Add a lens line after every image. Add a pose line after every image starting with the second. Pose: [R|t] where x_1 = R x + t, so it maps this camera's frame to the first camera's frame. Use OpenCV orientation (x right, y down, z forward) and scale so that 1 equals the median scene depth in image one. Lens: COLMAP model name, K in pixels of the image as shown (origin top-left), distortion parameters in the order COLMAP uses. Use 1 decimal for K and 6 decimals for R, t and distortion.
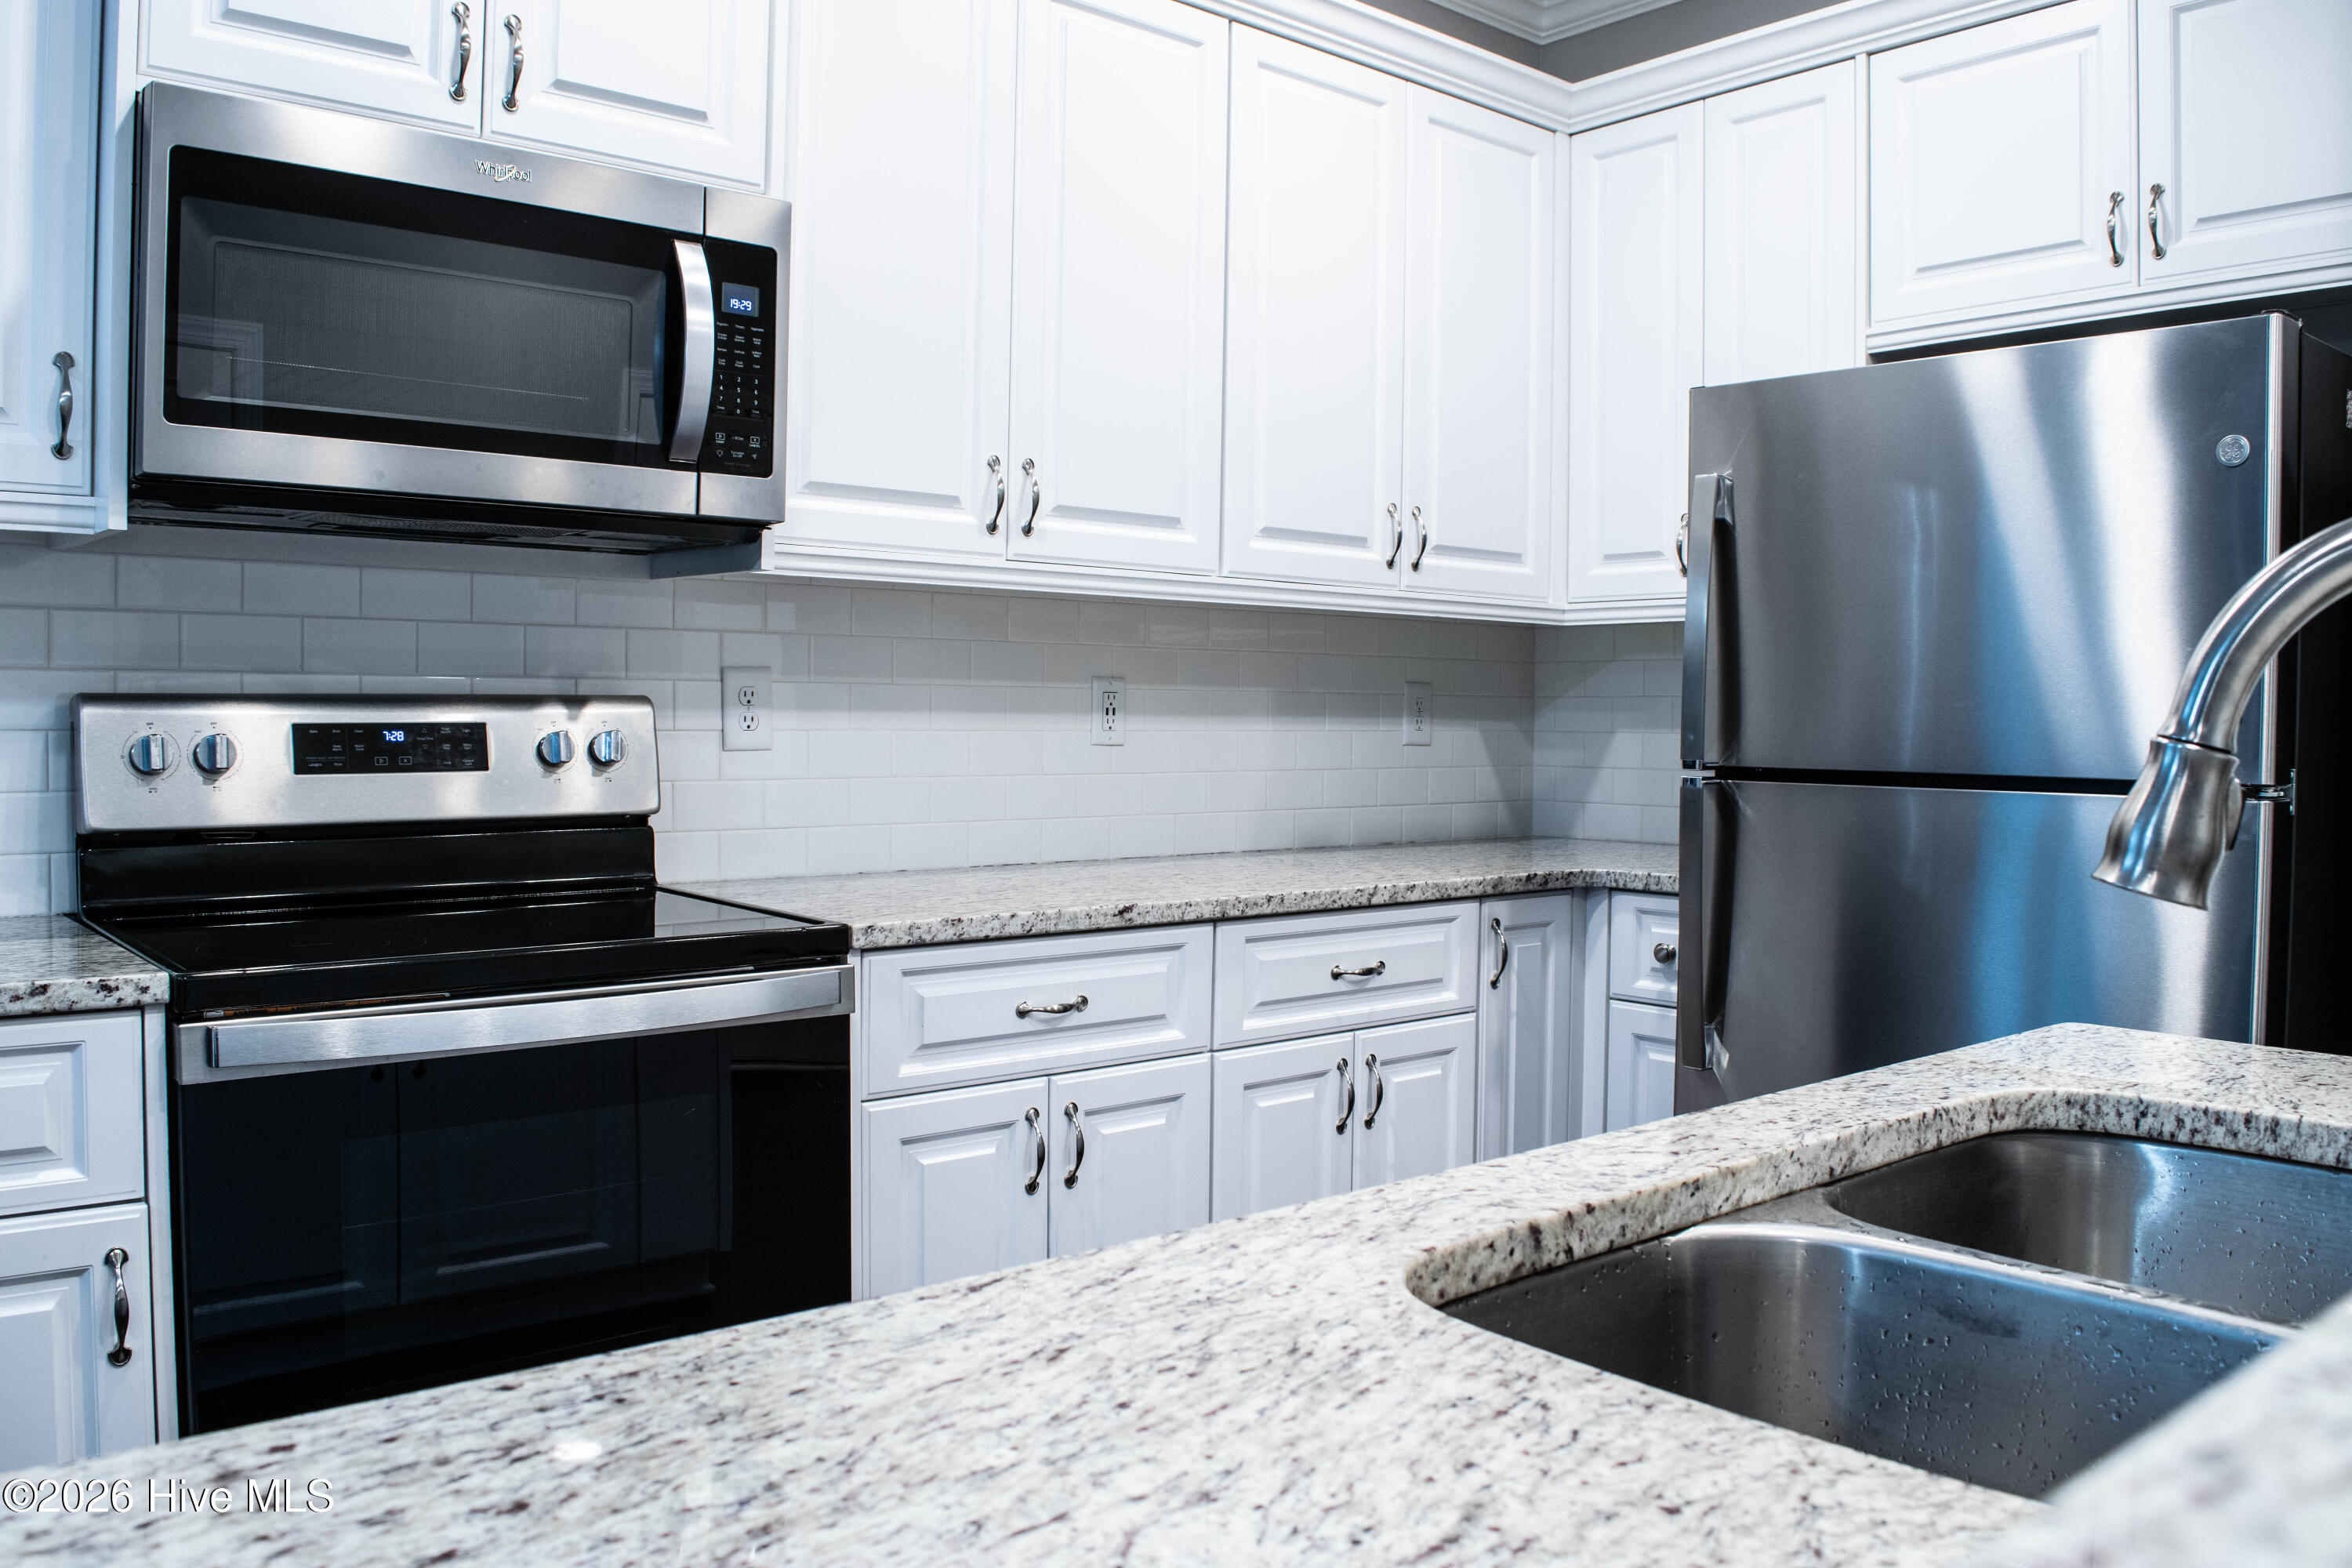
lens RADIAL K [[1845.9, 0, 1162.5], [0, 1845.9, 771.7], [0, 0, 1]] dist [-0.091091, 0.018888]
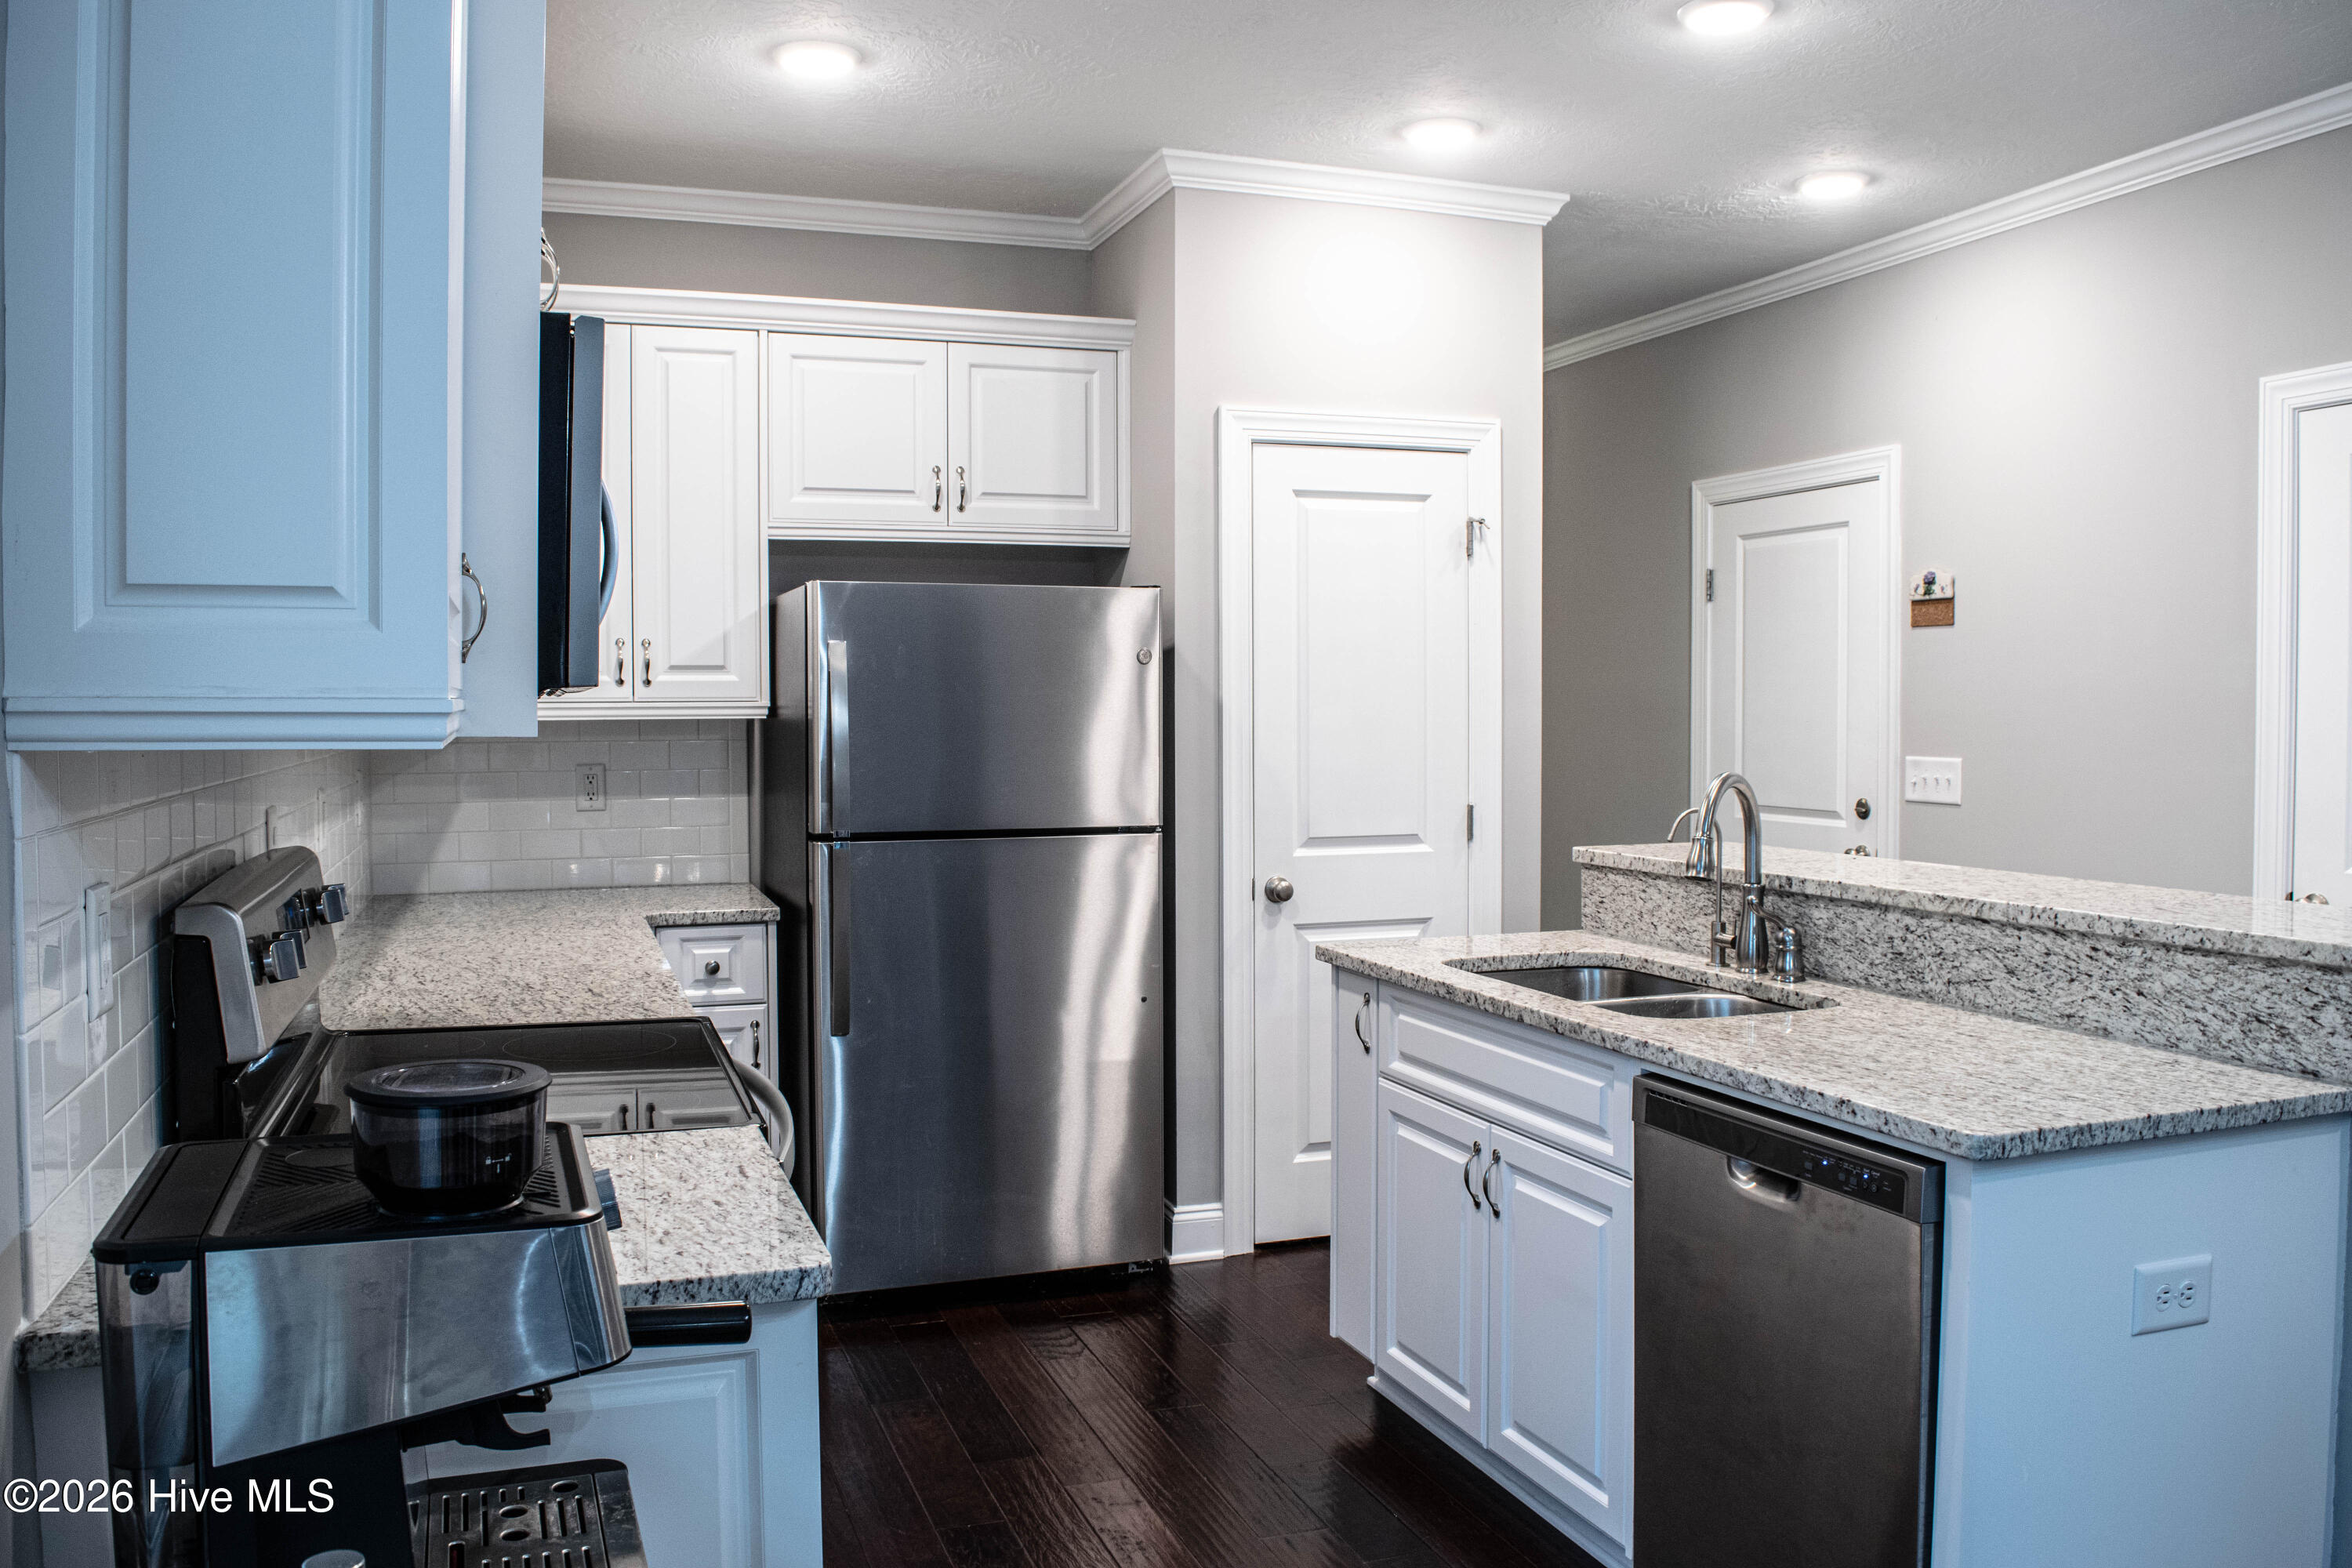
lens RADIAL K [[1845.9, 0, 1206.8], [0, 1845.9, 744.0], [0, 0, 1]] dist [-0.091091, 0.018888]
pose [[0.339029, -0.033141, 0.940192, -1.096755], [0.034270, 0.999151, 0.022861, -0.108706], [-0.940152, 0.024470, 0.339876, 0.215253]]
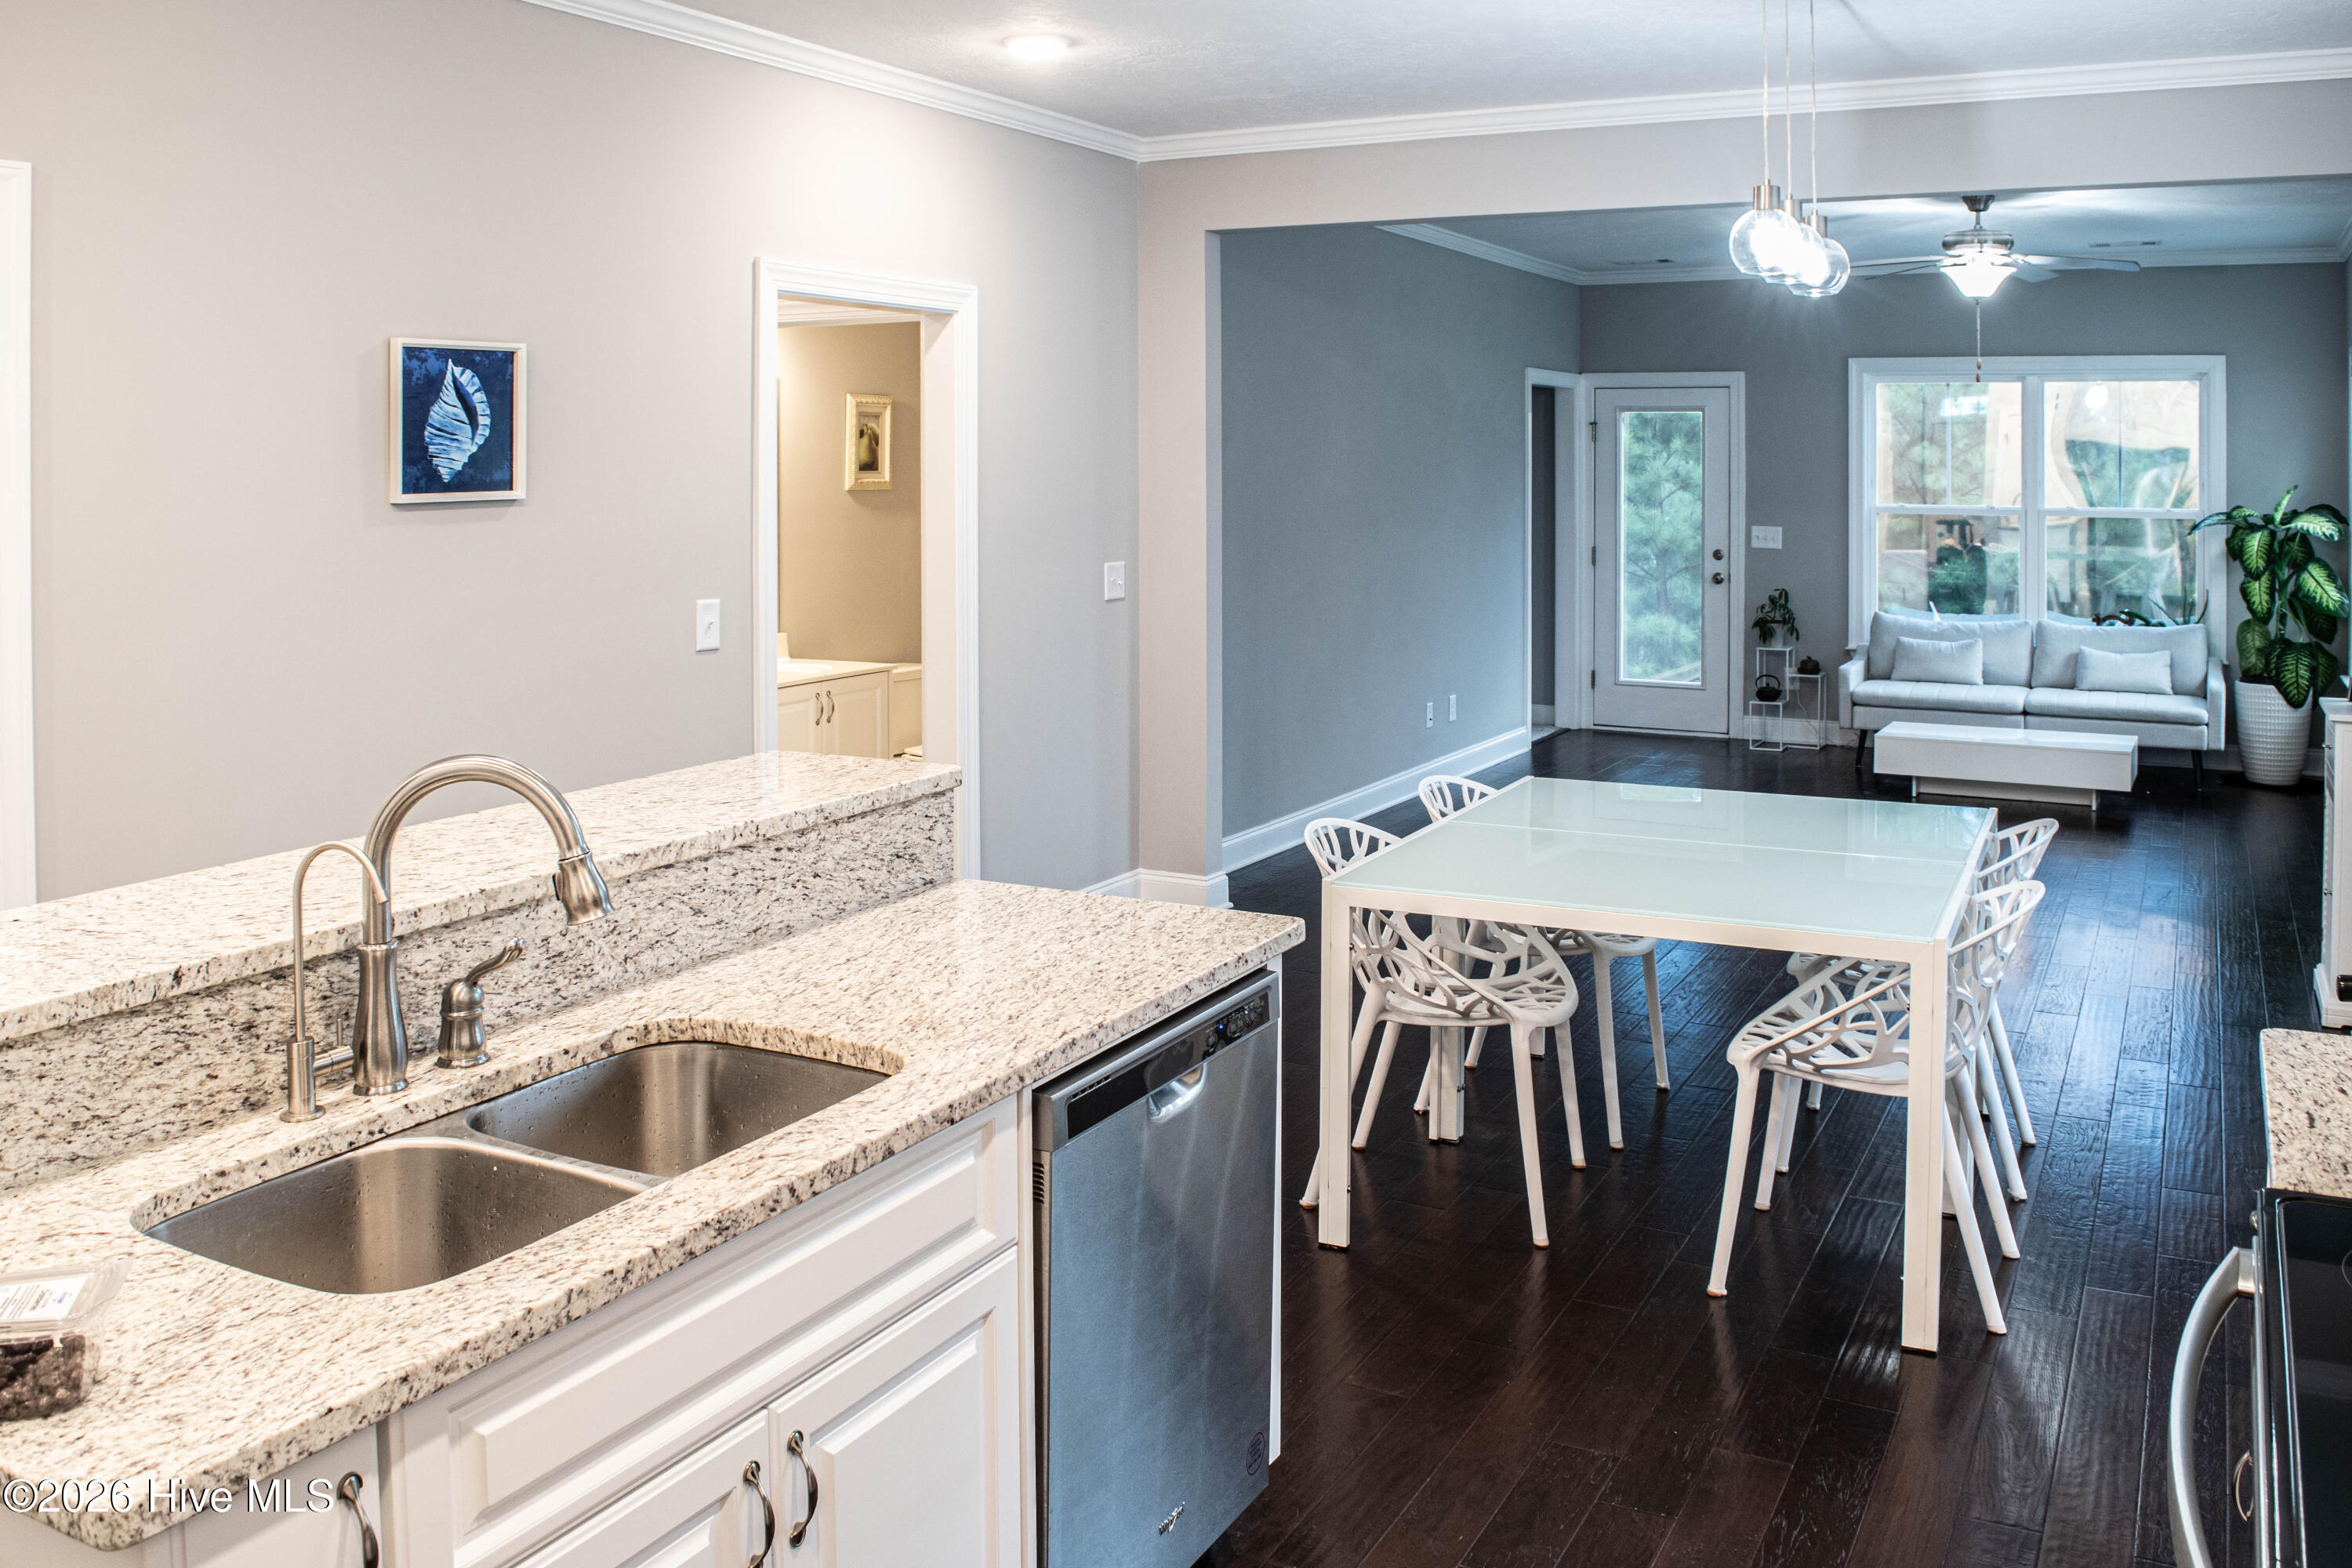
lens RADIAL K [[1845.9, 0, 1208.5], [0, 1845.9, 548.3], [0, 0, 1]] dist [-0.091091, 0.018888]
pose [[-0.927676, 0.009970, -0.373253, 0.226507], [-0.015292, 0.997790, 0.064658, -0.191534], [0.373073, 0.065689, -0.925474, 1.141602]]
